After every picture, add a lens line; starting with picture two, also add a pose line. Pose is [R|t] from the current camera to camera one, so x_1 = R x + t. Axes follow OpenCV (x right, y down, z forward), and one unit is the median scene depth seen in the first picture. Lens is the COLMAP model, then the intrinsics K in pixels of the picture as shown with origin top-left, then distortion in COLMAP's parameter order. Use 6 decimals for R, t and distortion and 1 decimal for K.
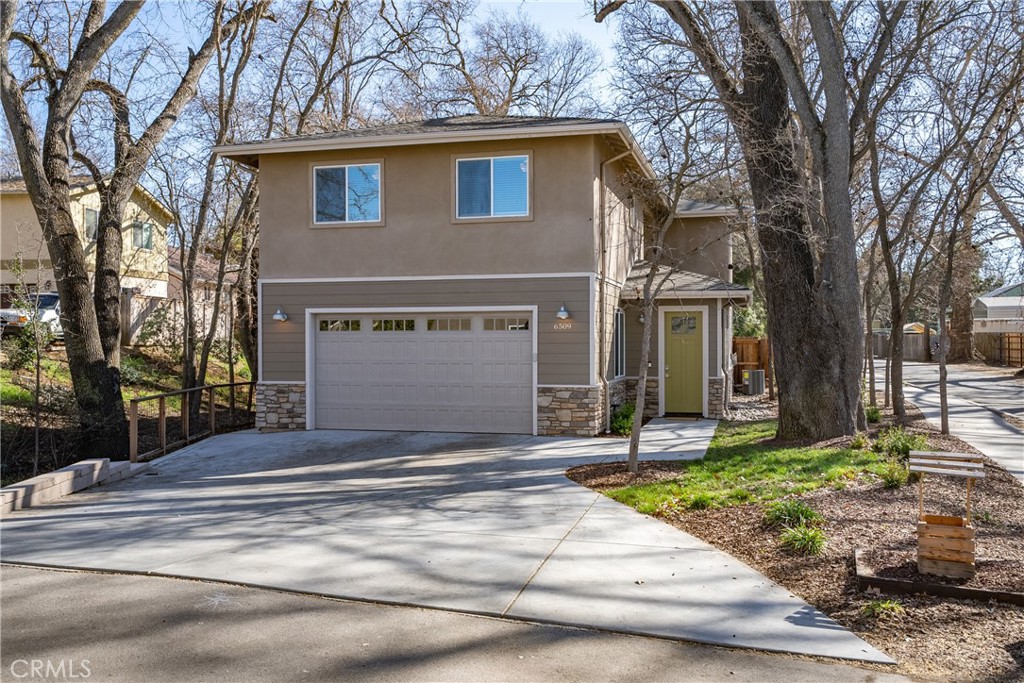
lens RADIAL K [[913.2, 0, 512.0], [0, 913.2, 341.5], [0, 0, 1]] dist [0.010513, 0.109684]
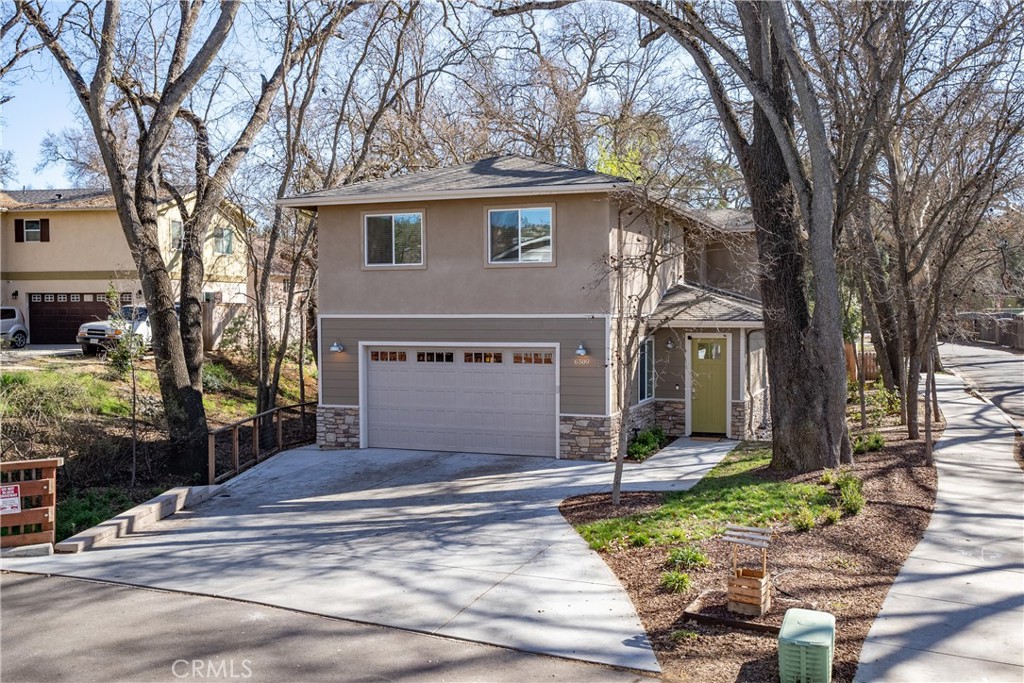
lens RADIAL K [[1002.2, 0, 512.0], [0, 1002.2, 341.5], [0, 0, 1]] dist [0.053106, 0.006081]
pose [[0.993950, 0.000803, -0.109826, 0.097454], [0.003269, 0.999314, 0.036887, -0.080395], [0.109781, -0.037023, 0.993266, -0.206470]]
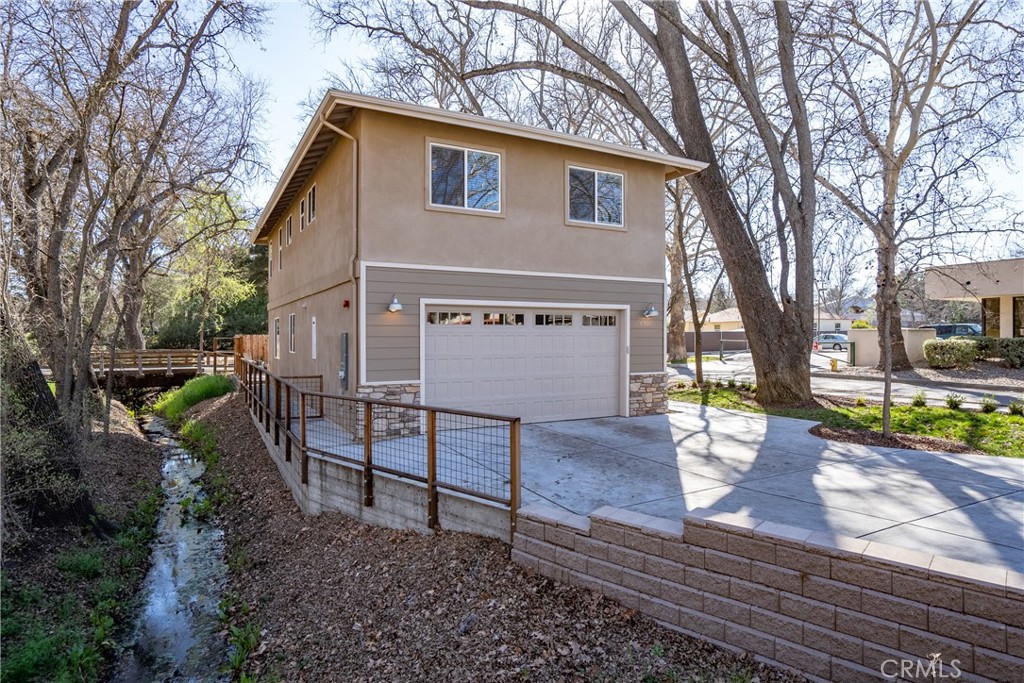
lens RADIAL K [[580.0, 0, 512.0], [0, 580.0, 341.5], [0, 0, 1]] dist [-0.016812, 0.000834]
pose [[0.734948, -0.004867, 0.678106, -0.542067], [-0.001864, 0.999956, 0.009197, 0.000547], [-0.678121, -0.008023, 0.734907, 0.521046]]
